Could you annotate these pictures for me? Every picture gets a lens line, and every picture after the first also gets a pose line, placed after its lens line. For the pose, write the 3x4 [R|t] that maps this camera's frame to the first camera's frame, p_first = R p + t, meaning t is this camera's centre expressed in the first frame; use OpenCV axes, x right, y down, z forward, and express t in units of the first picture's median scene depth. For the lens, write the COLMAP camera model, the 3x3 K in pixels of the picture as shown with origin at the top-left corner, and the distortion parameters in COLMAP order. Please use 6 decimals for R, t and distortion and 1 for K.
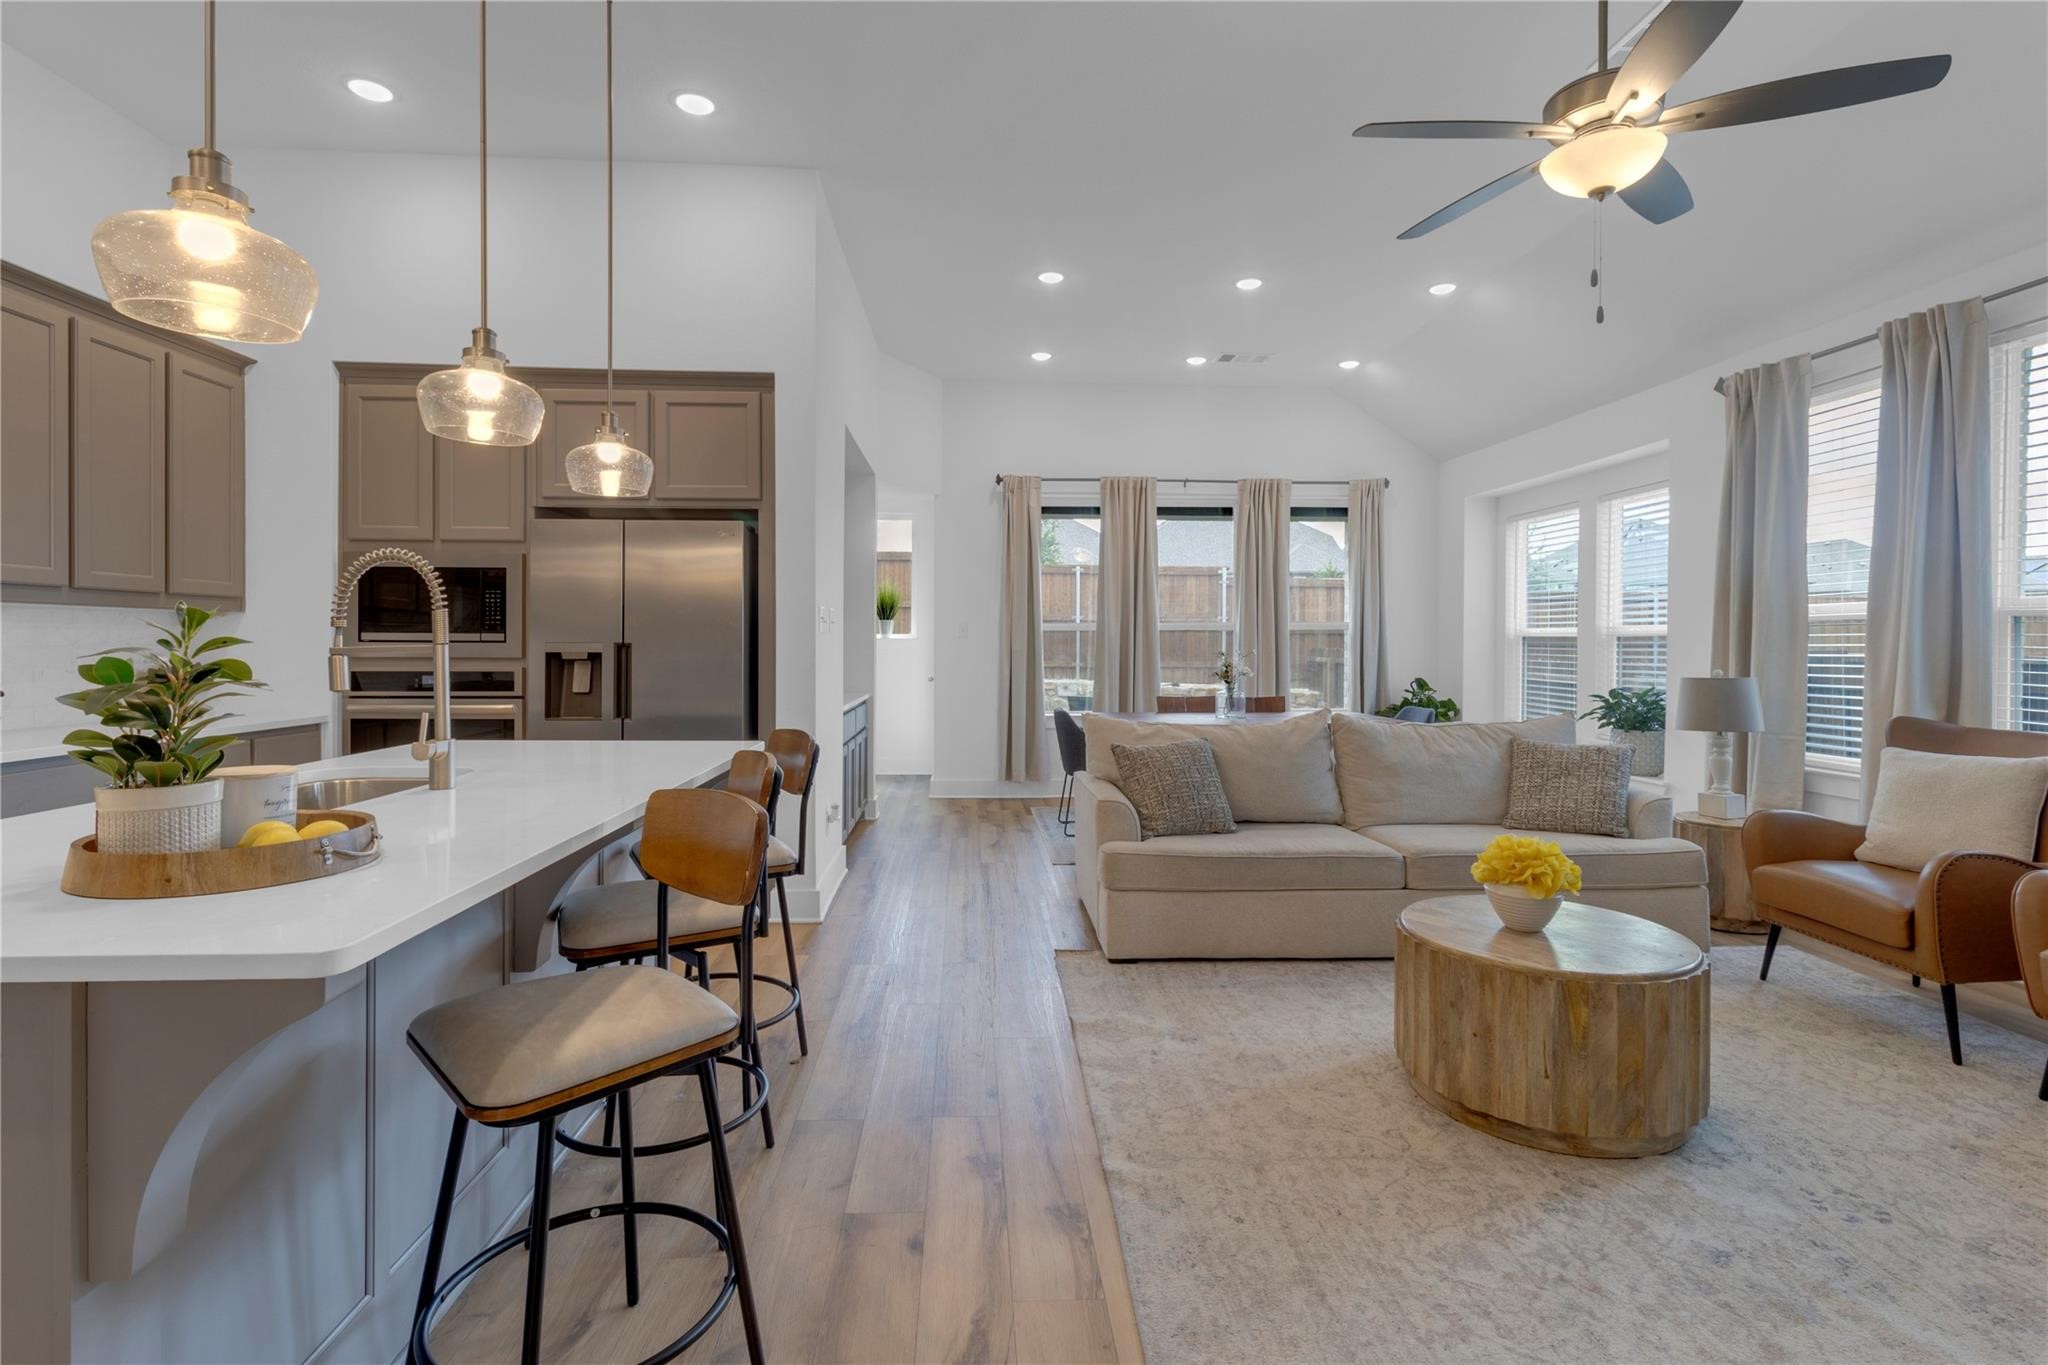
lens RADIAL K [[983.5, 0, 1034.4], [0, 983.5, 651.3], [0, 0, 1]] dist [0.009366, -0.000351]
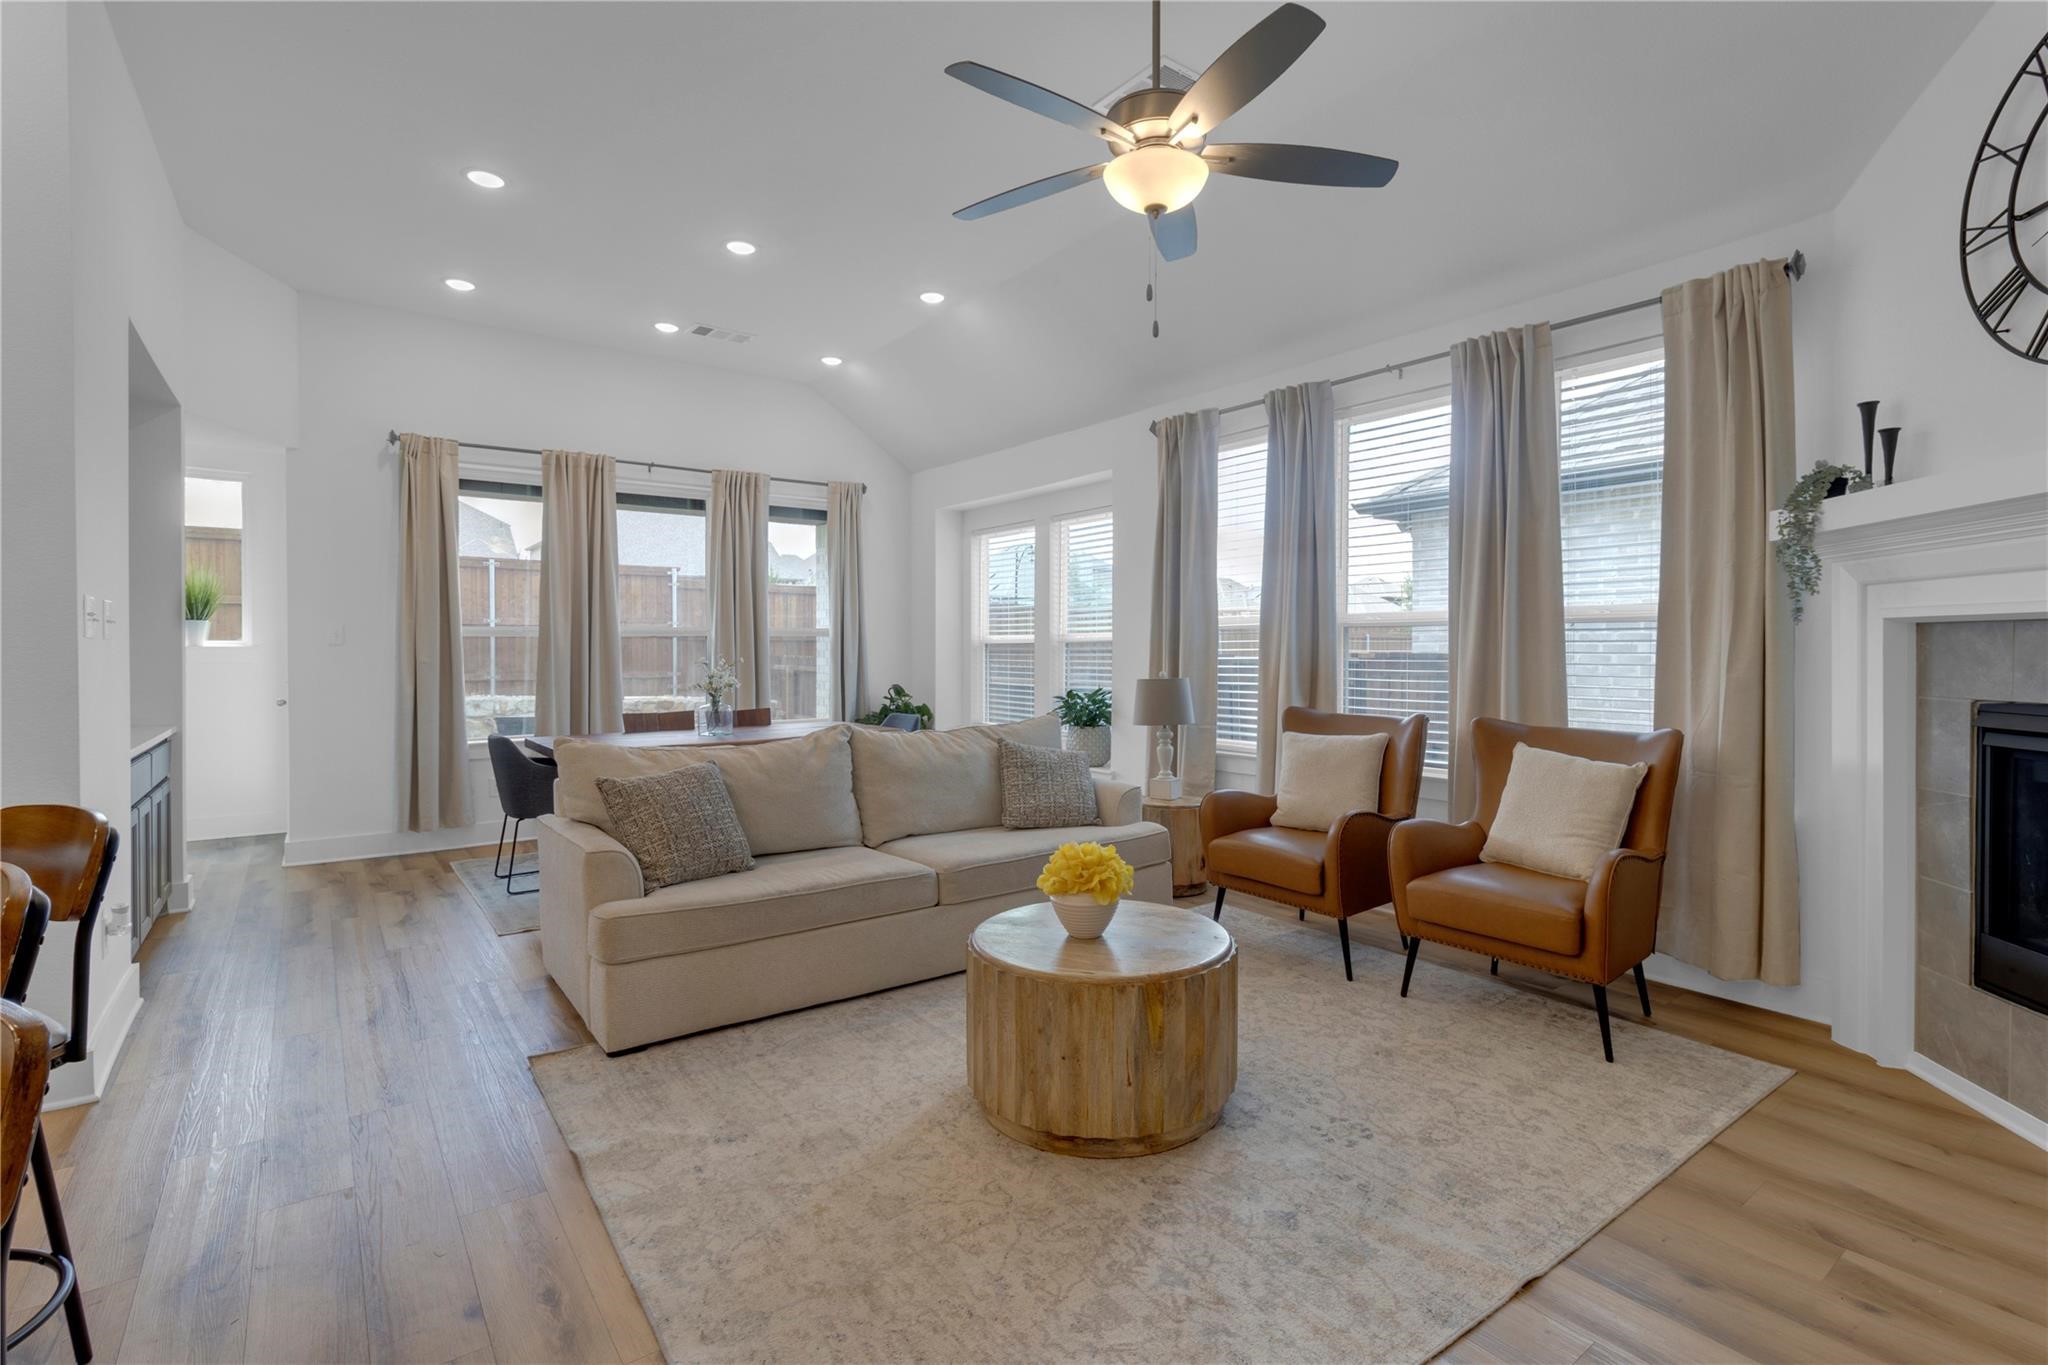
lens RADIAL K [[990.3, 0, 1084.1], [0, 990.3, 662.8], [0, 0, 1]] dist [0.004091, -0.000515]
pose [[0.829324, -0.012079, 0.558638, -0.046655], [0.009653, 0.999927, 0.007291, -0.001413], [-0.558685, -0.000654, 0.829380, 0.126519]]
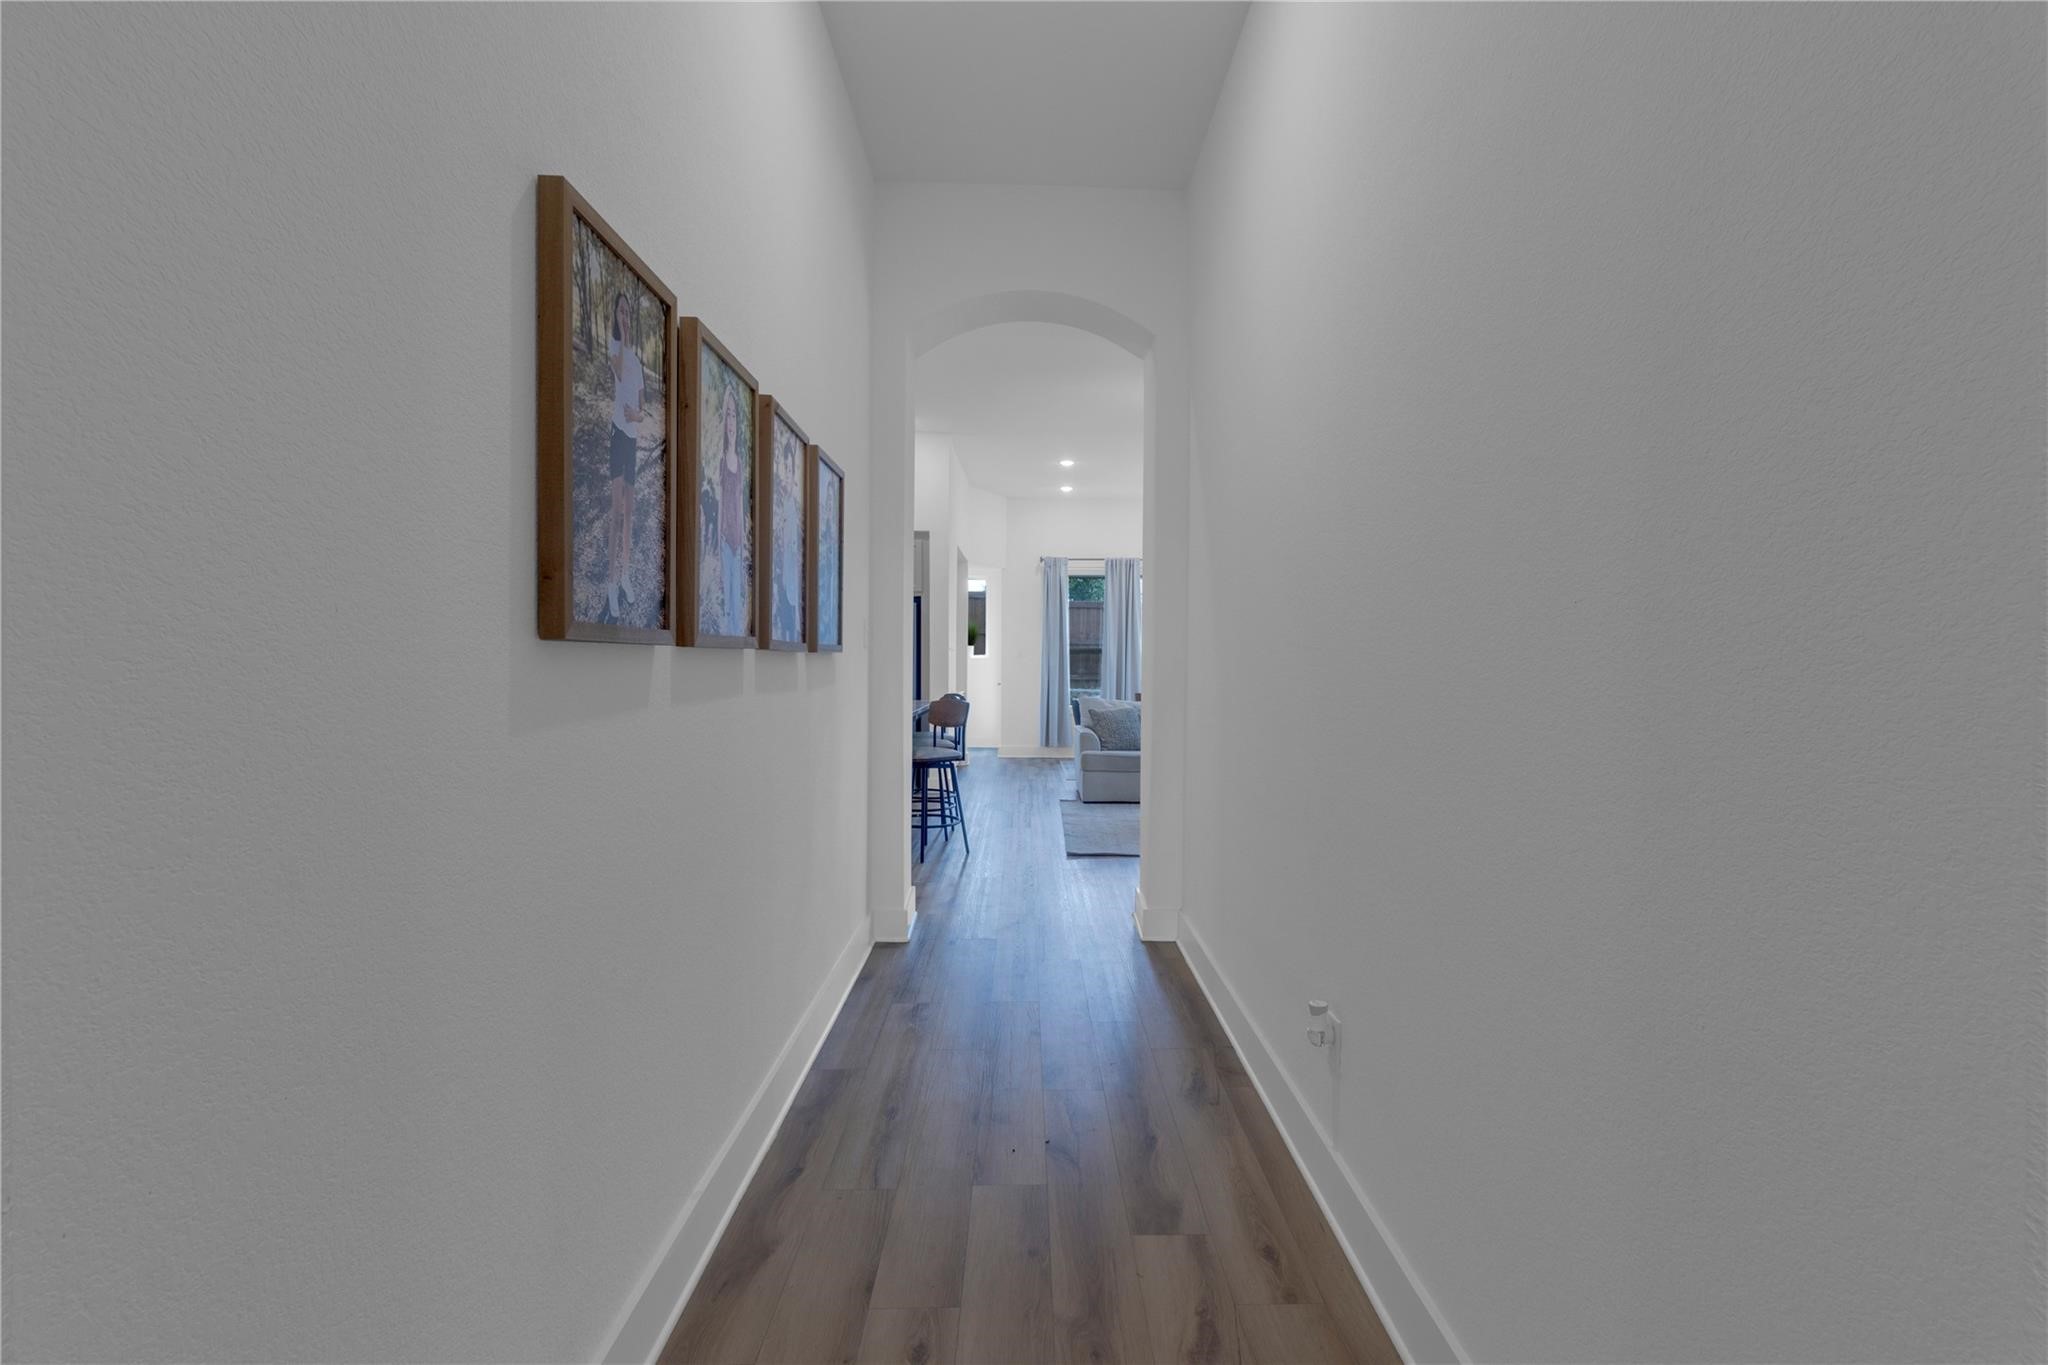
lens RADIAL K [[990.3, 0, 1084.1], [0, 990.3, 662.8], [0, 0, 1]] dist [0.004091, -0.000515]
pose [[0.999963, 0.000965, -0.008600, 0.094139], [-0.001035, 0.999966, -0.008156, 0.014947], [0.008592, 0.008164, 0.999930, -1.219273]]
